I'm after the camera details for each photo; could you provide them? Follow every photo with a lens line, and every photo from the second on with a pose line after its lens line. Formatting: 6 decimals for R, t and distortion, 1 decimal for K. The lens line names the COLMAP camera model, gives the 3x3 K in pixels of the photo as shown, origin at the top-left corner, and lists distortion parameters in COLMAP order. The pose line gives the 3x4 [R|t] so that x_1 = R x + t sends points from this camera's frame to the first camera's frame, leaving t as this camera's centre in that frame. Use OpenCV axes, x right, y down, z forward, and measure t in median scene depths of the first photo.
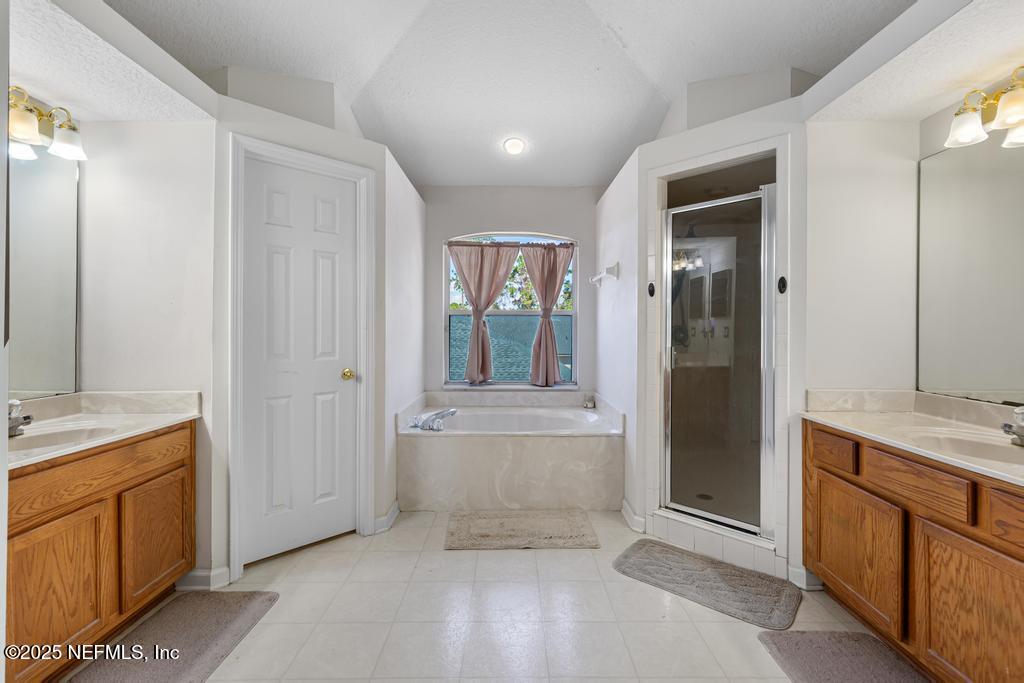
lens RADIAL K [[463.3, 0, 509.1], [0, 463.3, 331.3], [0, 0, 1]] dist [0.002745, -0.000304]
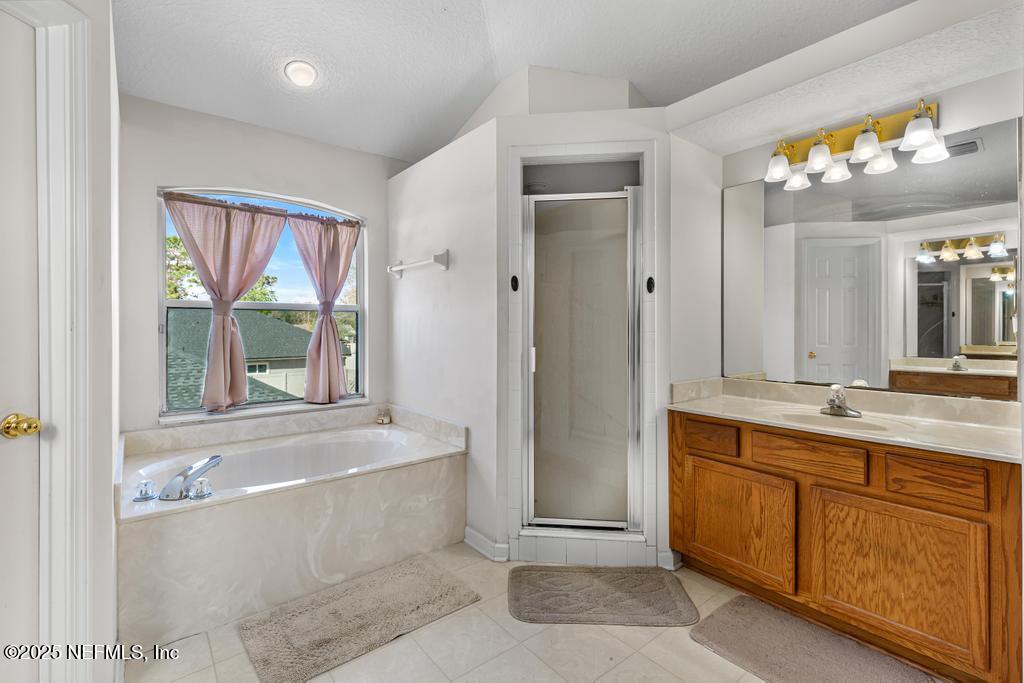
lens RADIAL K [[463.3, 0, 509.1], [0, 463.3, 331.3], [0, 0, 1]] dist [0.002745, -0.000304]
pose [[0.777736, -0.009011, 0.628526, -0.269690], [0.008163, 0.999958, 0.004235, -0.002247], [-0.628538, 0.001837, 0.777777, 0.336697]]
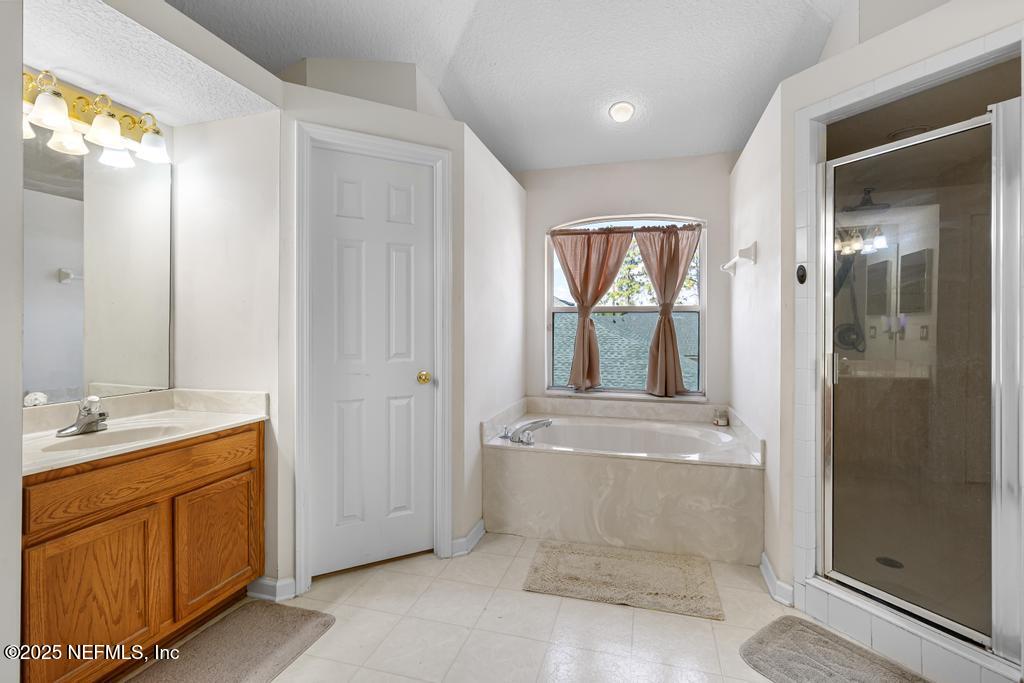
lens RADIAL K [[467.0, 0, 513.1], [0, 467.0, 327.4], [0, 0, 1]] dist [0.002160, 0.000057]
pose [[0.961003, -0.000056, -0.276538, 0.077715], [-0.001804, 0.999977, -0.006471, -0.000386], [0.276532, 0.006717, 0.960981, 0.176182]]
